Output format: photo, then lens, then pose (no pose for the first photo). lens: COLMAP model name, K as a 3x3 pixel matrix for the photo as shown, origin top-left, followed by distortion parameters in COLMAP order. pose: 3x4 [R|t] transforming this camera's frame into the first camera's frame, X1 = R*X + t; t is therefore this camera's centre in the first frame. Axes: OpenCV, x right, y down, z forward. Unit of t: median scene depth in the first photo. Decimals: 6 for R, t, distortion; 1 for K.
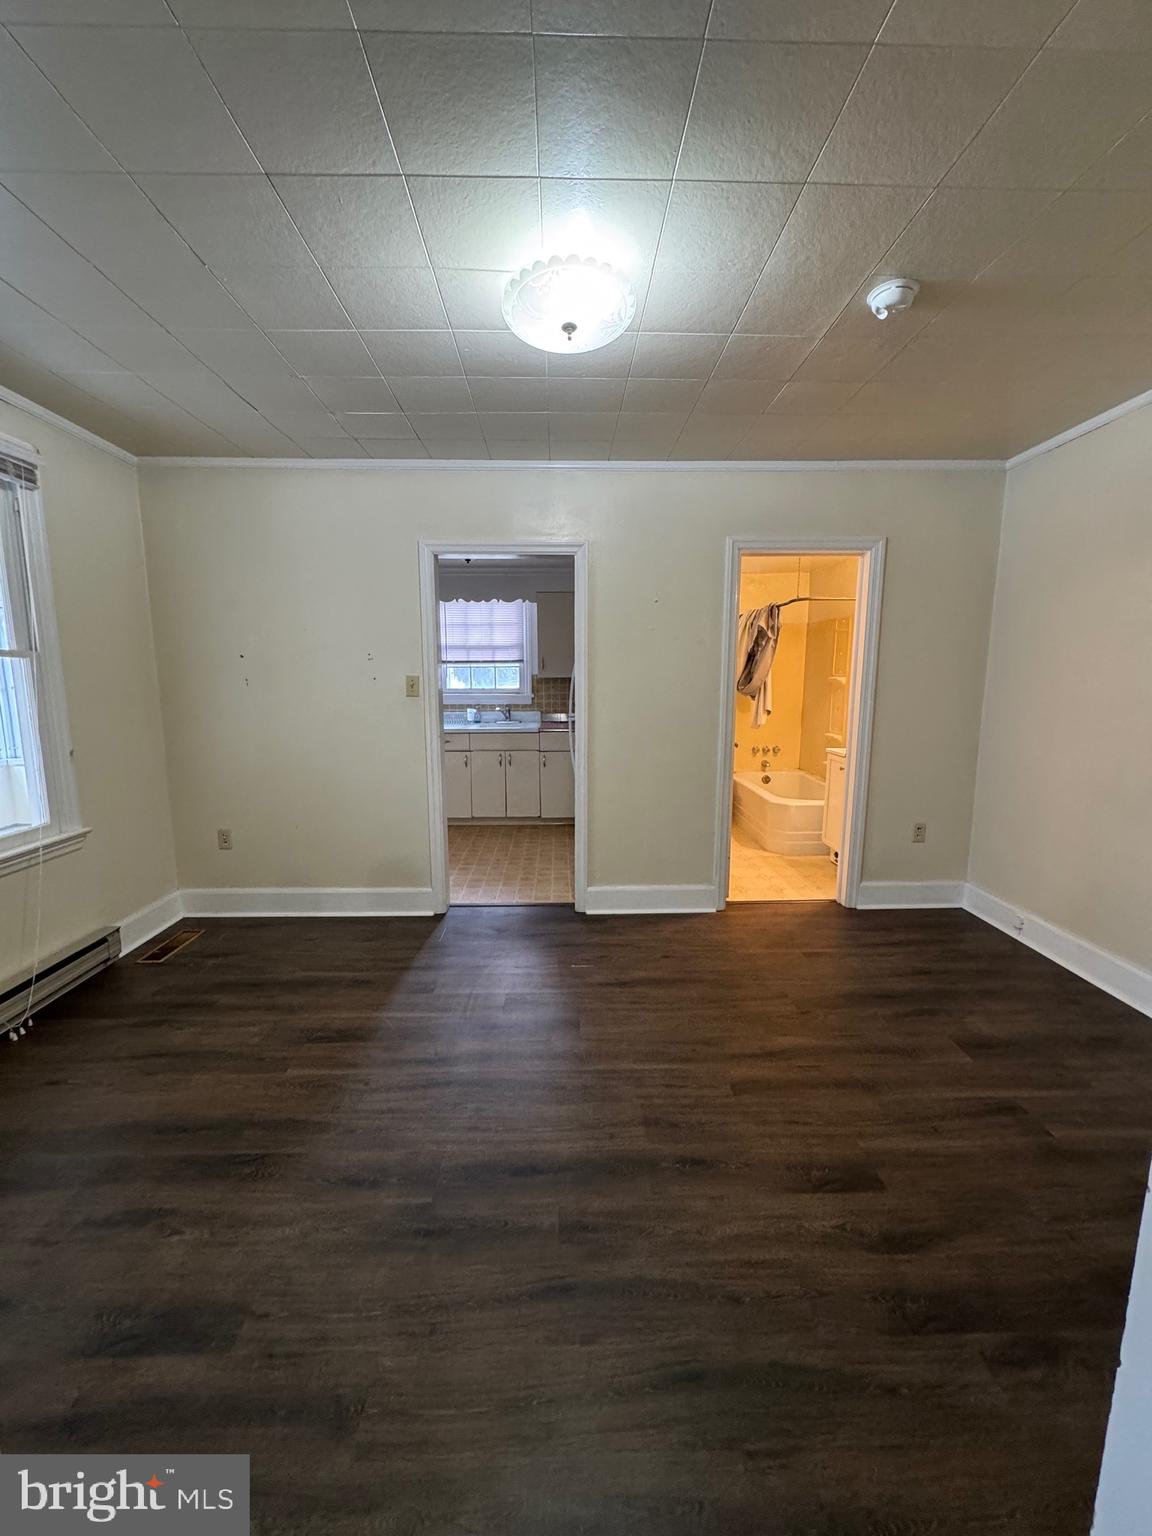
lens RADIAL K [[611.0, 0, 568.9], [0, 611.0, 767.6], [0, 0, 1]] dist [0.001987, 0.000023]
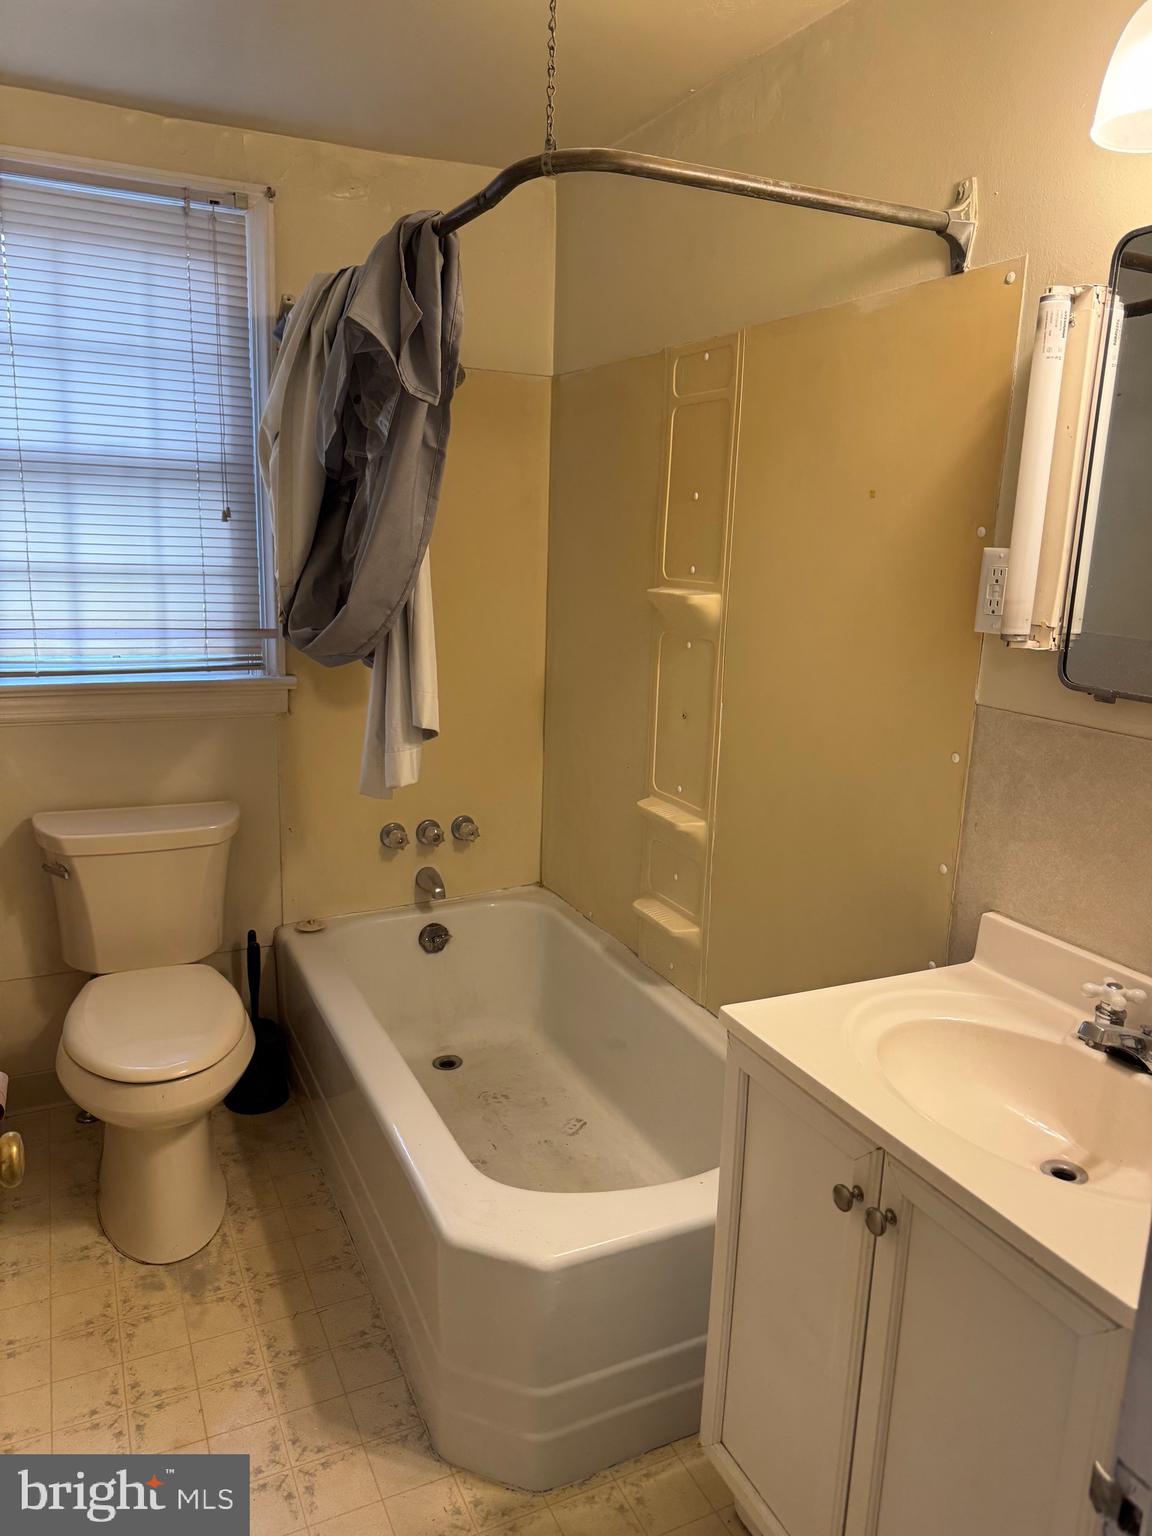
lens RADIAL K [[1067.3, 0, 577.6], [0, 1067.3, 772.5], [0, 0, 1]] dist [0.008441, 0.000622]
pose [[0.906529, -0.066136, 0.416931, 0.211308], [0.035677, 0.996121, 0.080440, -0.109513], [-0.420634, -0.058047, 0.905372, 0.615486]]
